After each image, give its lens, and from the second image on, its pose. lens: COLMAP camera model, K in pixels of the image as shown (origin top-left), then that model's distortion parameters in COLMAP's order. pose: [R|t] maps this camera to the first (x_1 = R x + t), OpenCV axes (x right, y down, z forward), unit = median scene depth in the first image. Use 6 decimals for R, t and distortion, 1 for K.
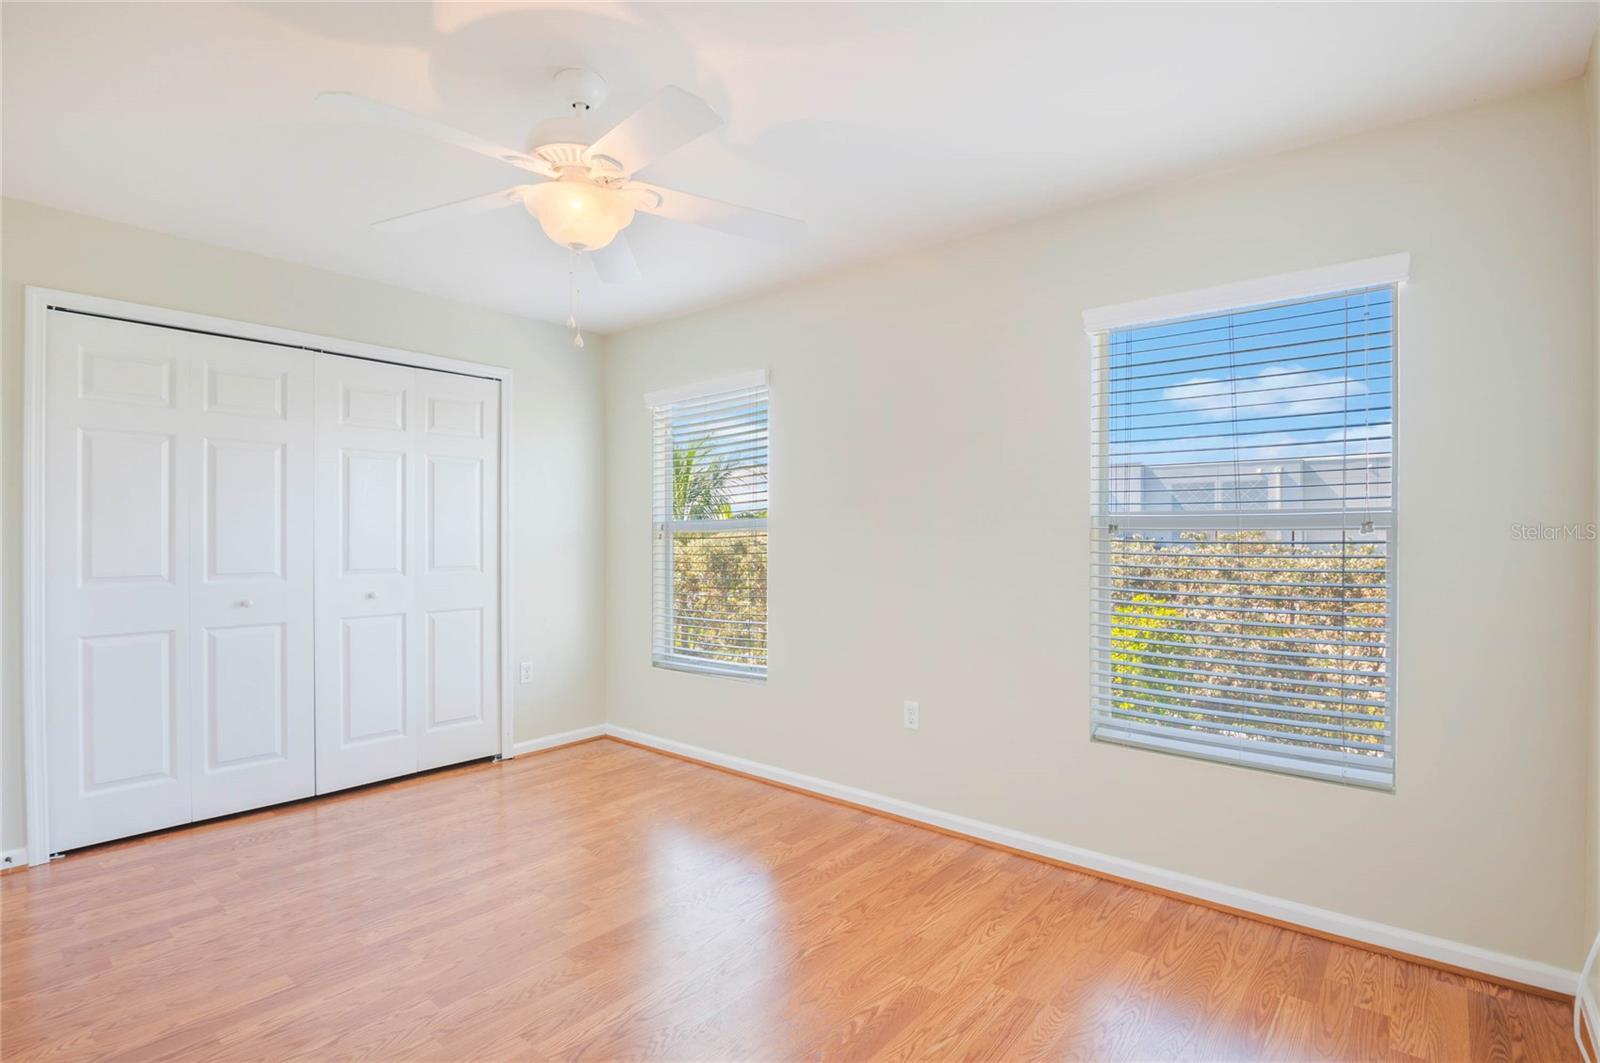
lens RADIAL K [[752.5, 0, 800.2], [0, 752.5, 533.8], [0, 0, 1]] dist [-0.029274, -0.001928]
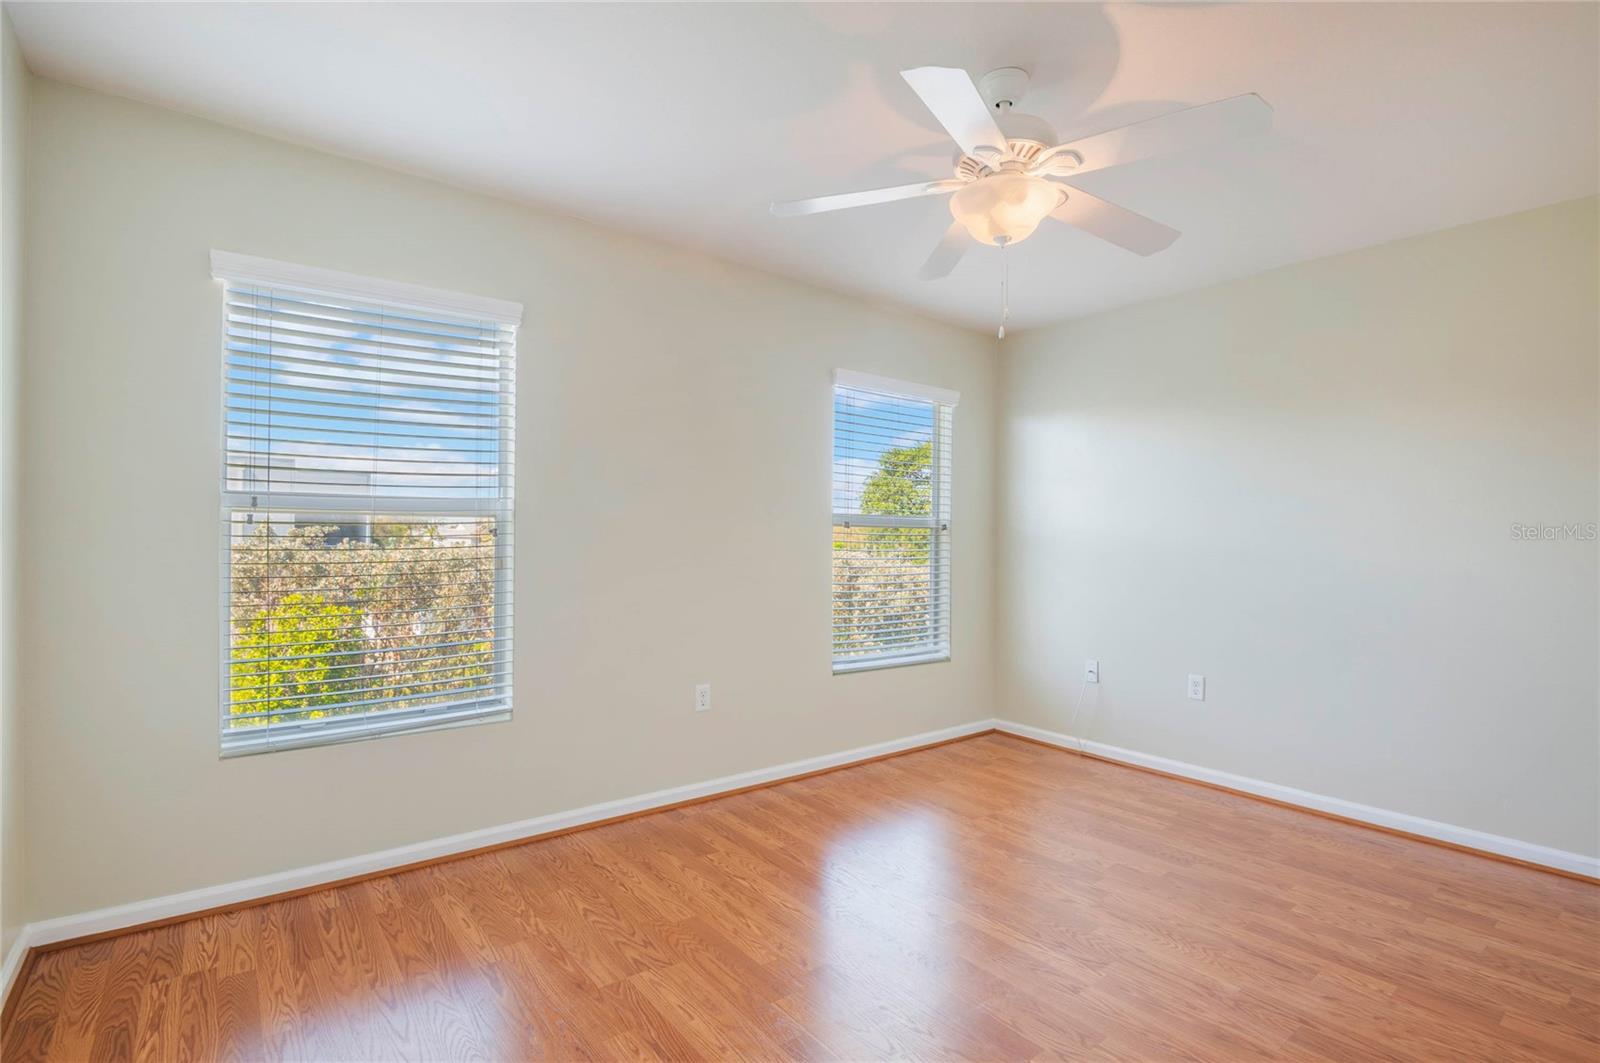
lens RADIAL K [[752.5, 0, 797.1], [0, 752.5, 533.5], [0, 0, 1]] dist [-0.029274, -0.001928]
pose [[0.216627, 0.004035, 0.976246, -0.849292], [-0.011753, 0.999930, -0.001525, 0.012975], [-0.976184, -0.011144, 0.216660, 0.651370]]
